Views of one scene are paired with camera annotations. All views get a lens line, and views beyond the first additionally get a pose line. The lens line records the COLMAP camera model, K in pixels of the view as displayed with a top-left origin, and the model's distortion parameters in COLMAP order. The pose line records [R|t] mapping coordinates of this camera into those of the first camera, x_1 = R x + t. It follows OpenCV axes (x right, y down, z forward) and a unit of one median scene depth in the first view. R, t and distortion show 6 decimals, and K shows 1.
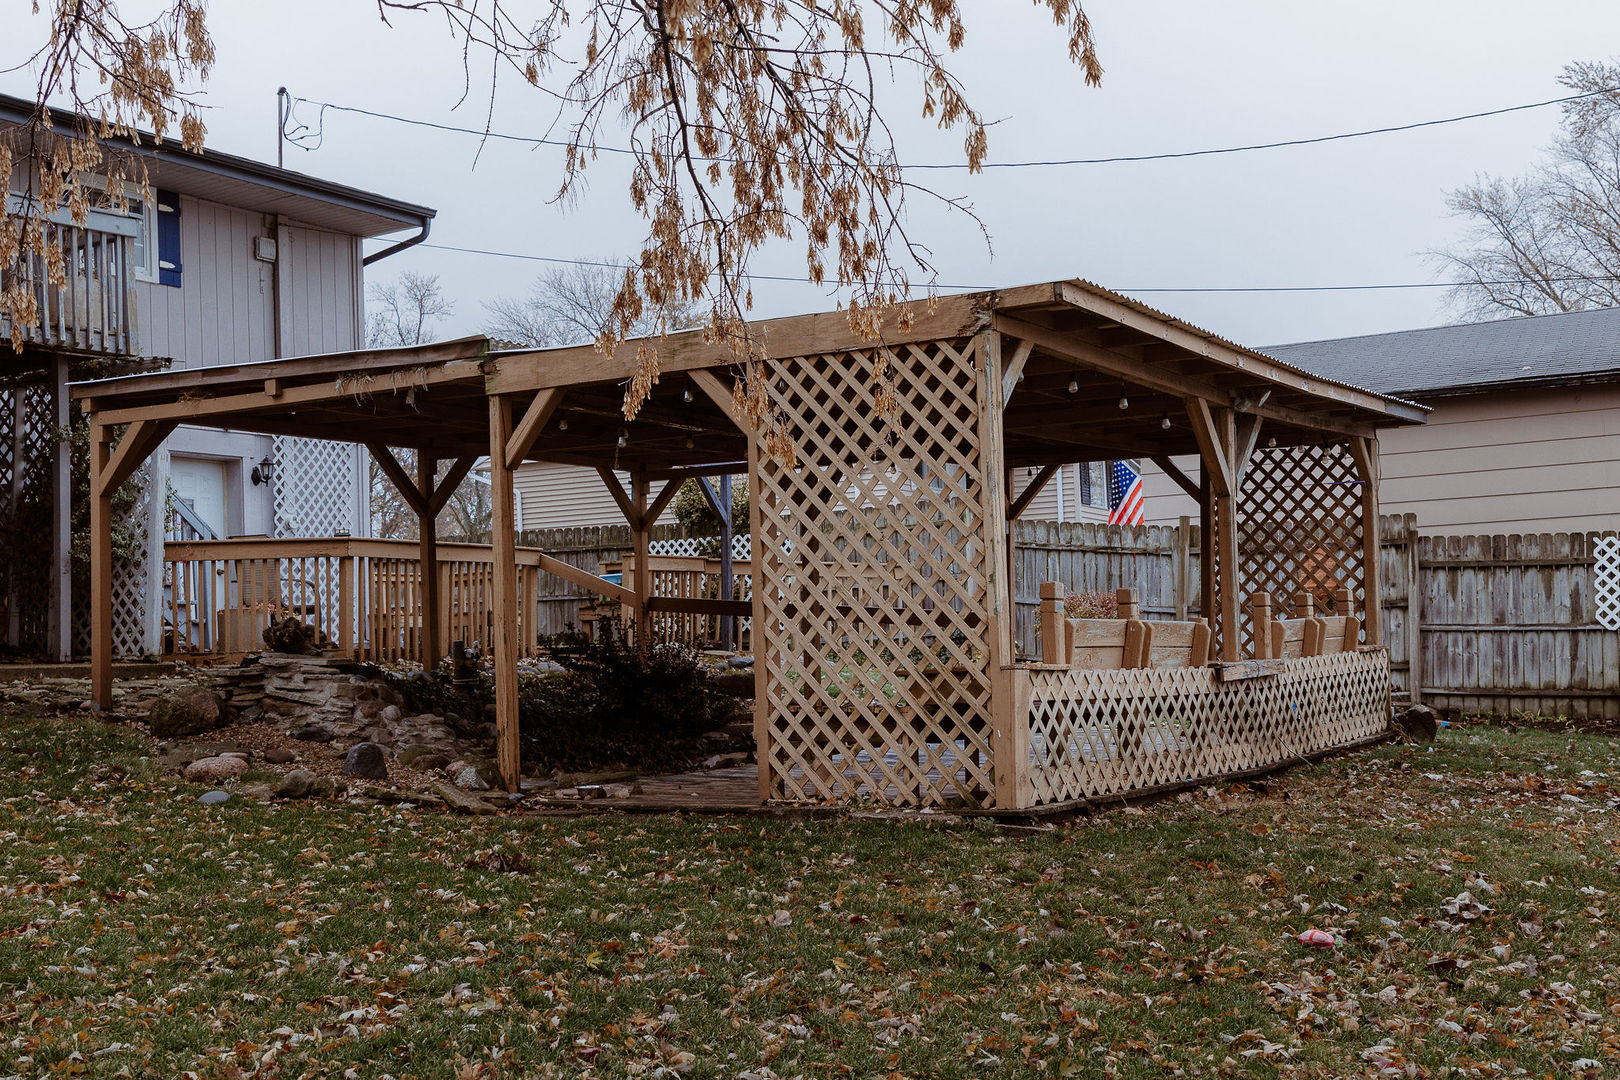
lens RADIAL K [[1760.0, 0, 810.9], [0, 1760.0, 551.3], [0, 0, 1]] dist [0.013488, 0.000000]
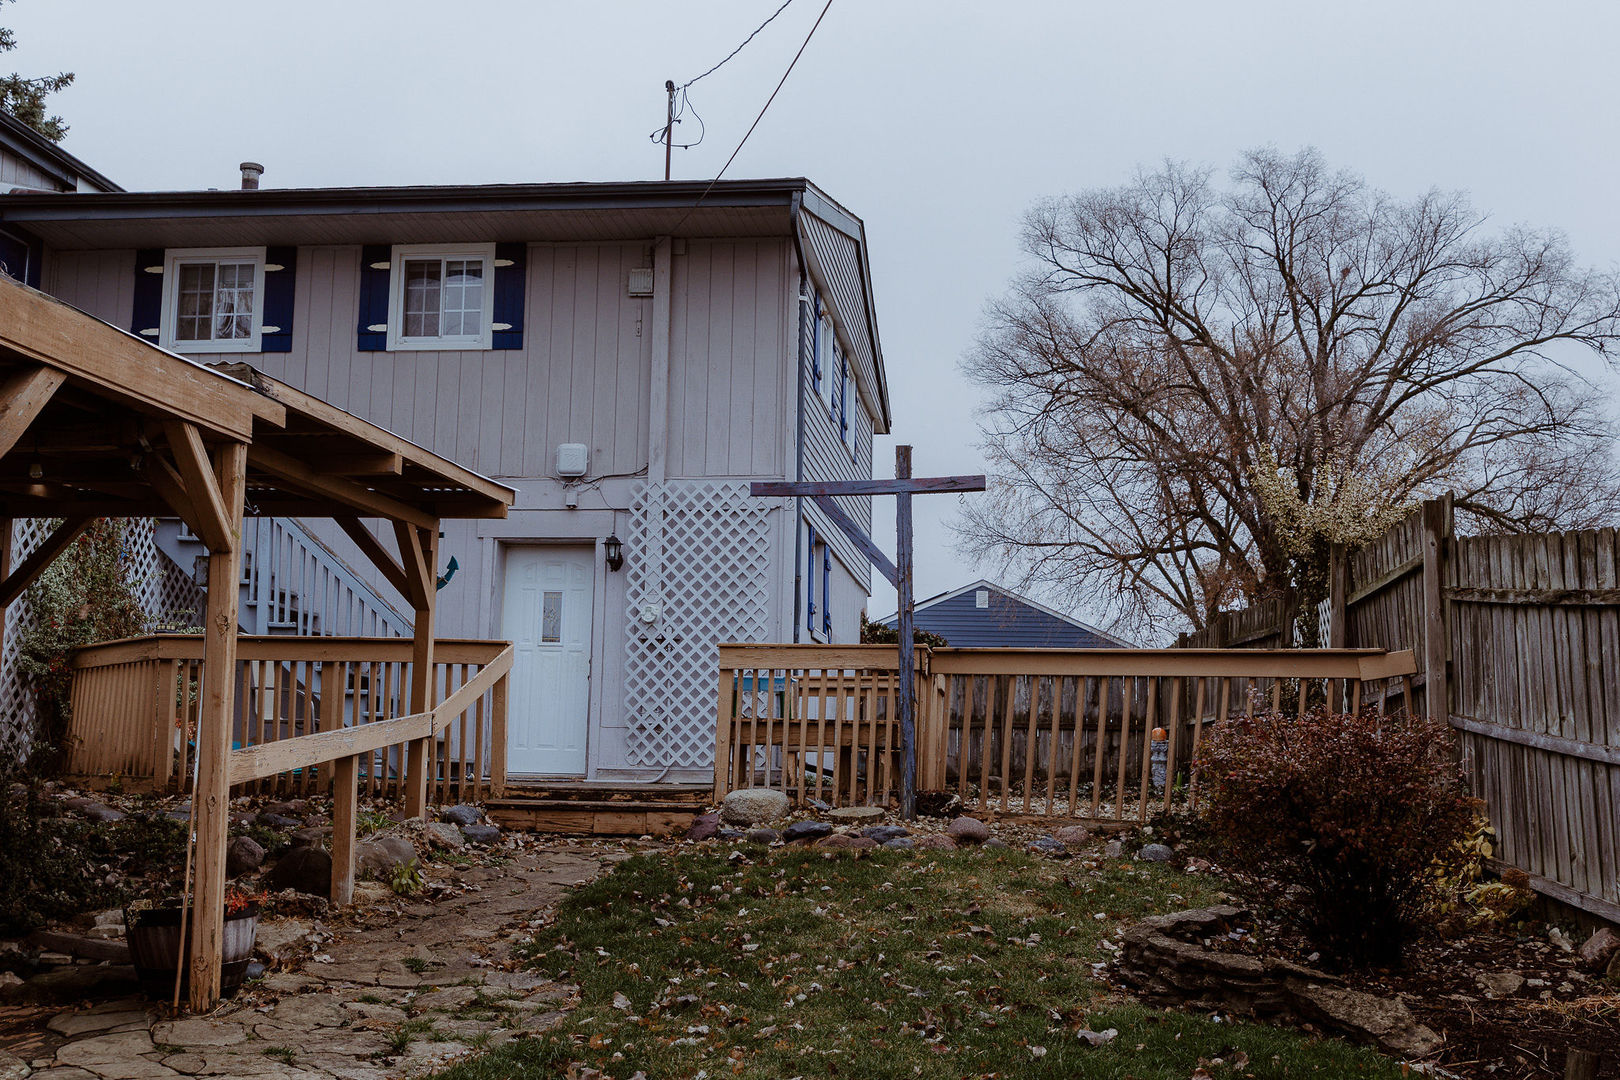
lens RADIAL K [[1760.0, 0, 810.1], [0, 1760.0, 536.2], [0, 0, 1]] dist [0.013488, 0.000000]
pose [[0.446661, -0.085789, -0.890581, 0.449554], [0.016490, 0.996013, -0.087675, 0.019325], [0.894551, 0.024475, 0.446295, 0.714406]]
